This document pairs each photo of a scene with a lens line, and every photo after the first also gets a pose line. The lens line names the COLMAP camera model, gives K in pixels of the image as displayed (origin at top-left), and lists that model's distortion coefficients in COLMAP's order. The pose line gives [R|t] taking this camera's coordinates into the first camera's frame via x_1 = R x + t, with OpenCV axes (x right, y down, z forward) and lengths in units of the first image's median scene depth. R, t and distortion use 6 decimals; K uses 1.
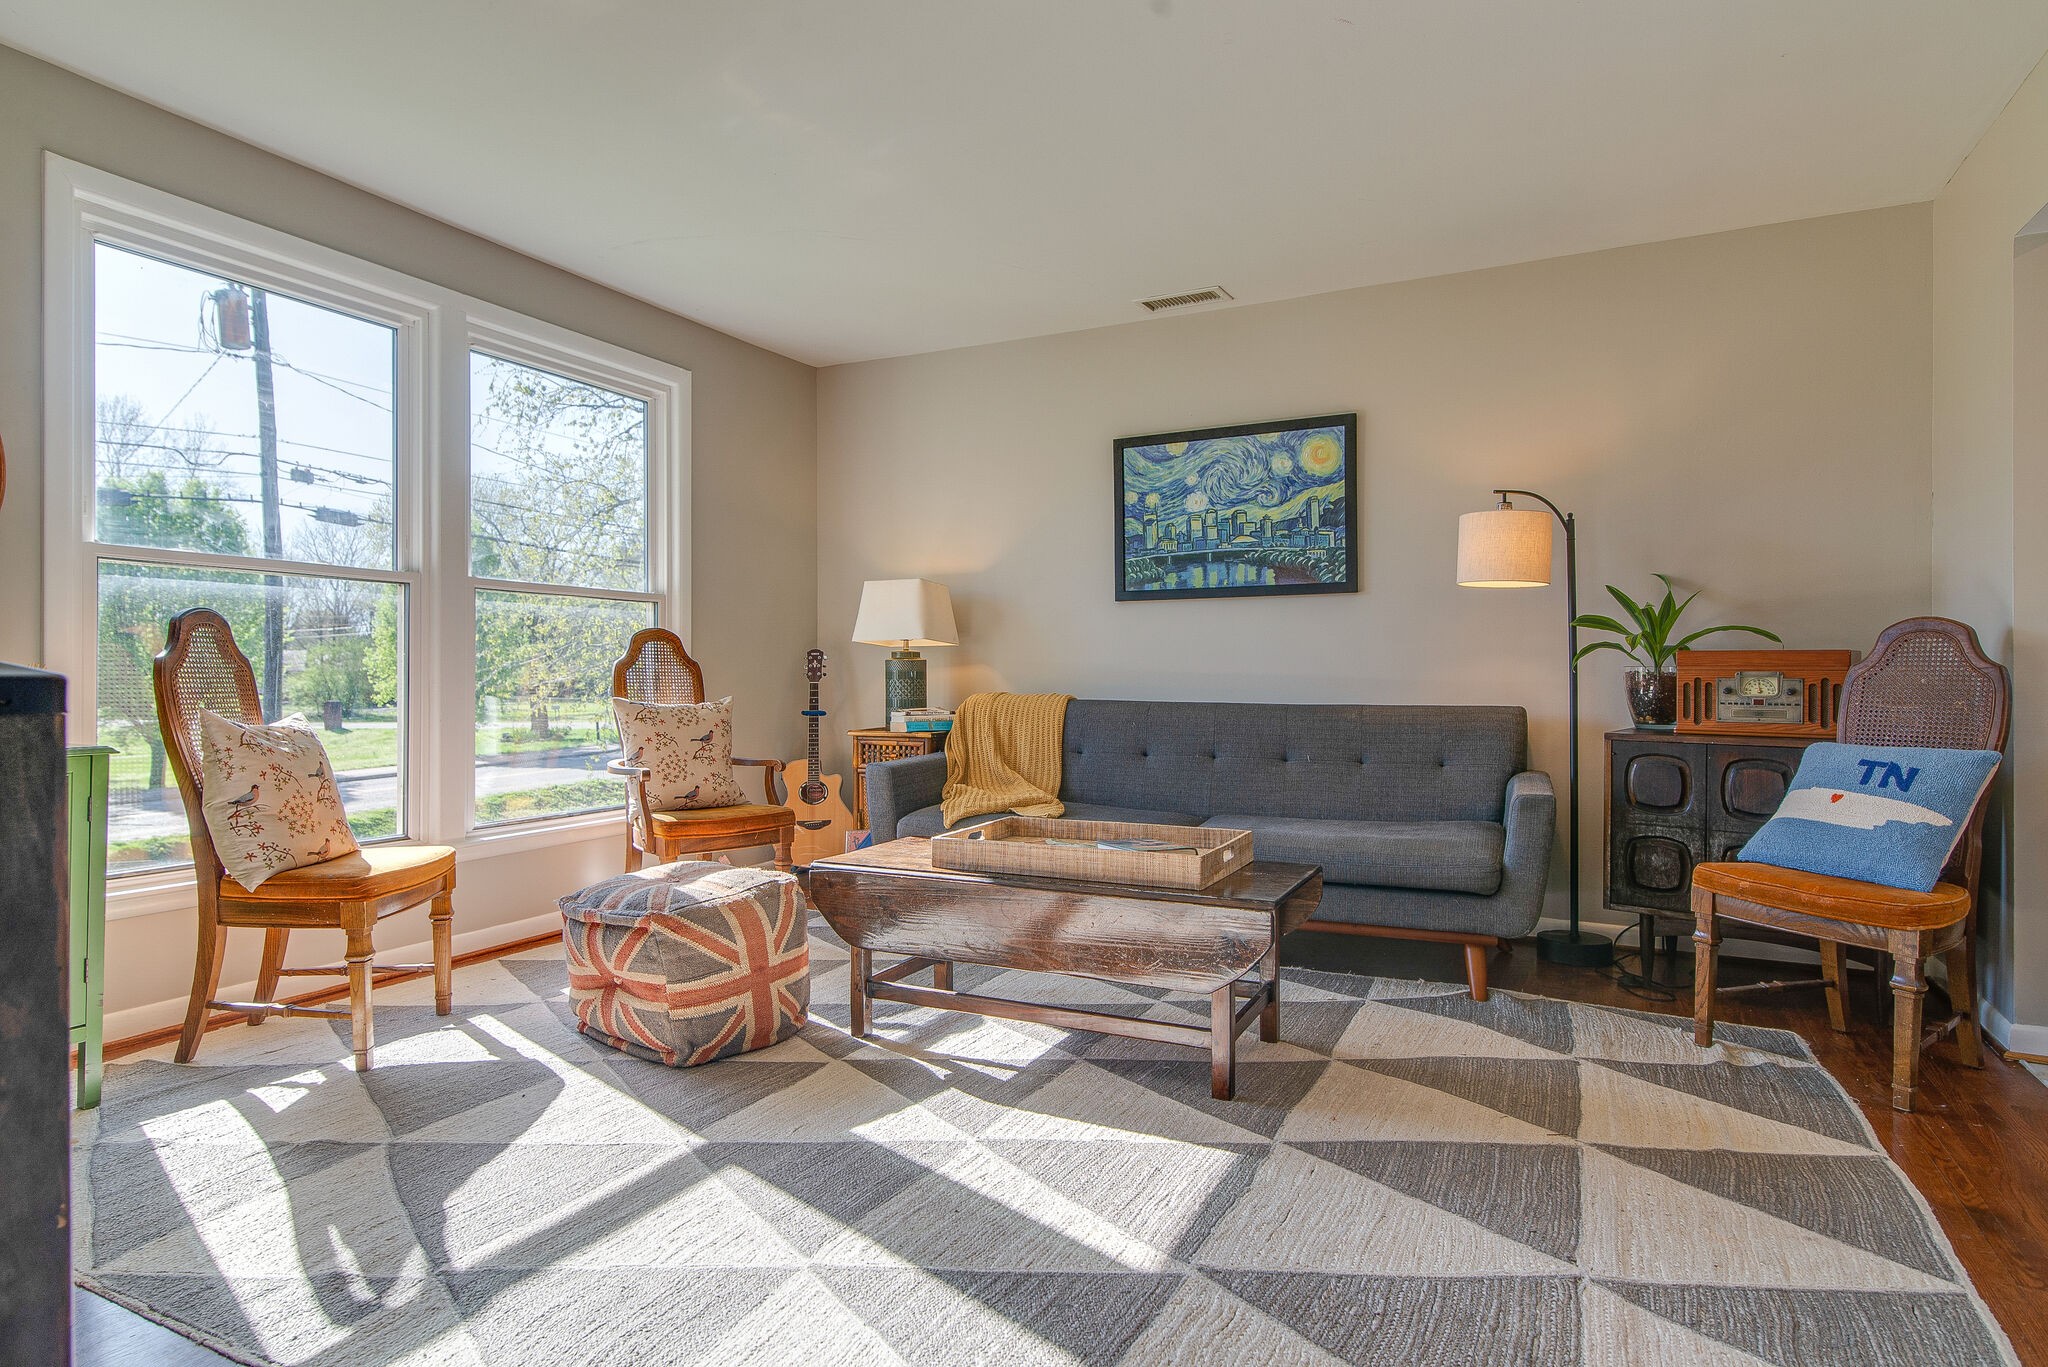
lens RADIAL K [[1108.7, 0, 1025.0], [0, 1108.7, 681.6], [0, 0, 1]] dist [0.004496, 0.000348]
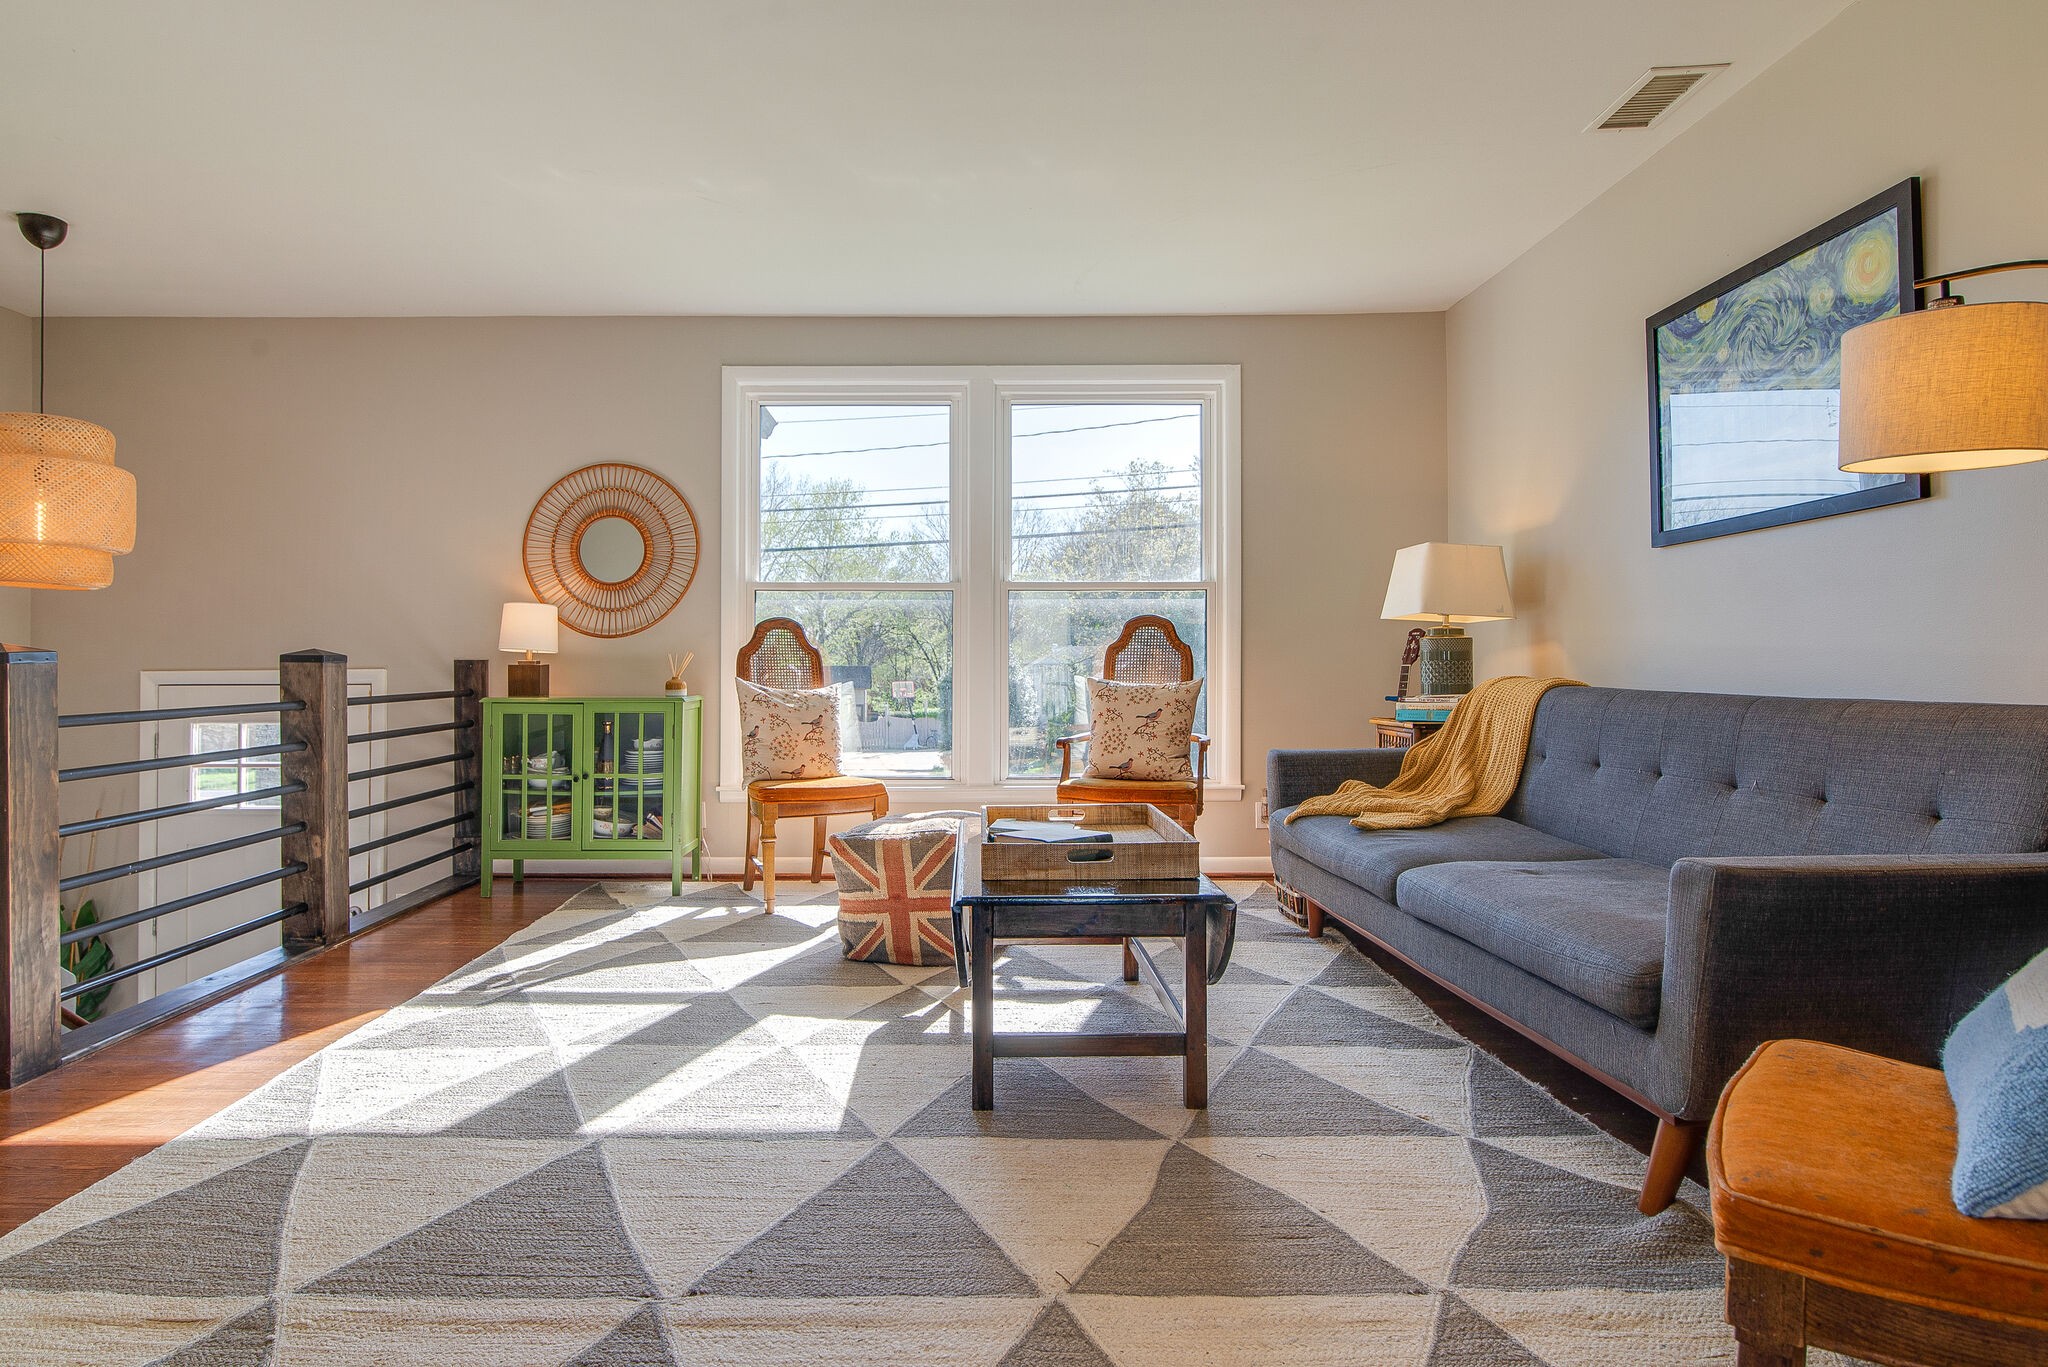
lens RADIAL K [[1154.3, 0, 989.0], [0, 1154.3, 662.9], [0, 0, 1]] dist [0.002094, 0.000528]
pose [[0.465211, -0.004001, -0.885191, 0.864894], [-0.002512, 0.999980, -0.005840, 0.009280], [0.885196, 0.004941, 0.465192, 0.467108]]
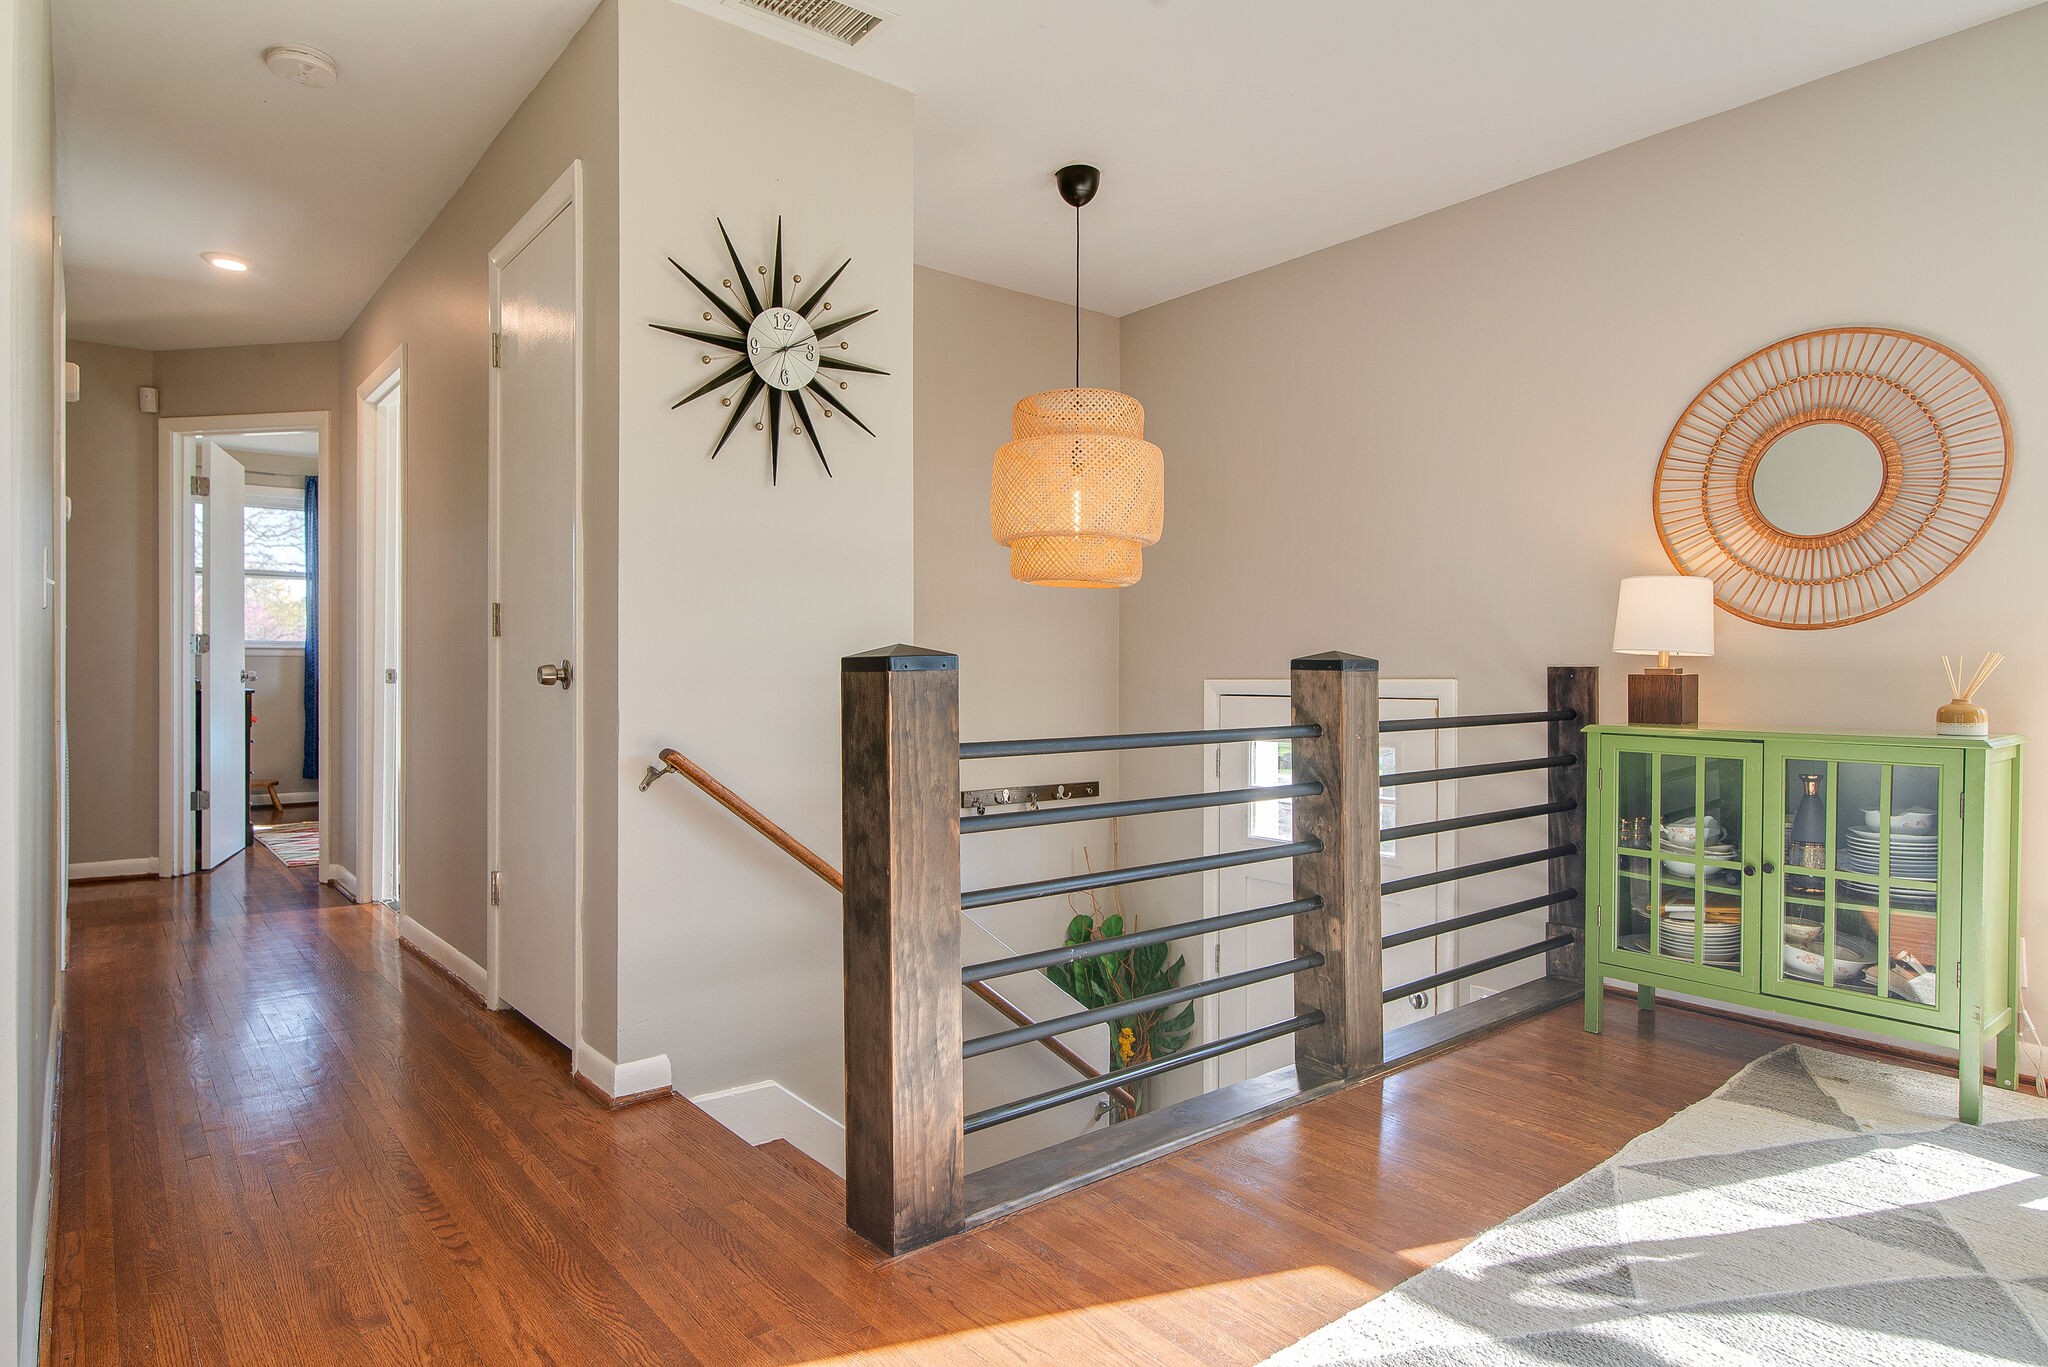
lens RADIAL K [[1154.3, 0, 989.0], [0, 1154.3, 662.9], [0, 0, 1]] dist [0.002094, 0.000528]
pose [[-0.413060, -0.009489, -0.910654, 0.323428], [-0.008575, 0.999942, -0.006530, 0.005706], [0.910663, 0.005112, -0.413117, 0.526524]]
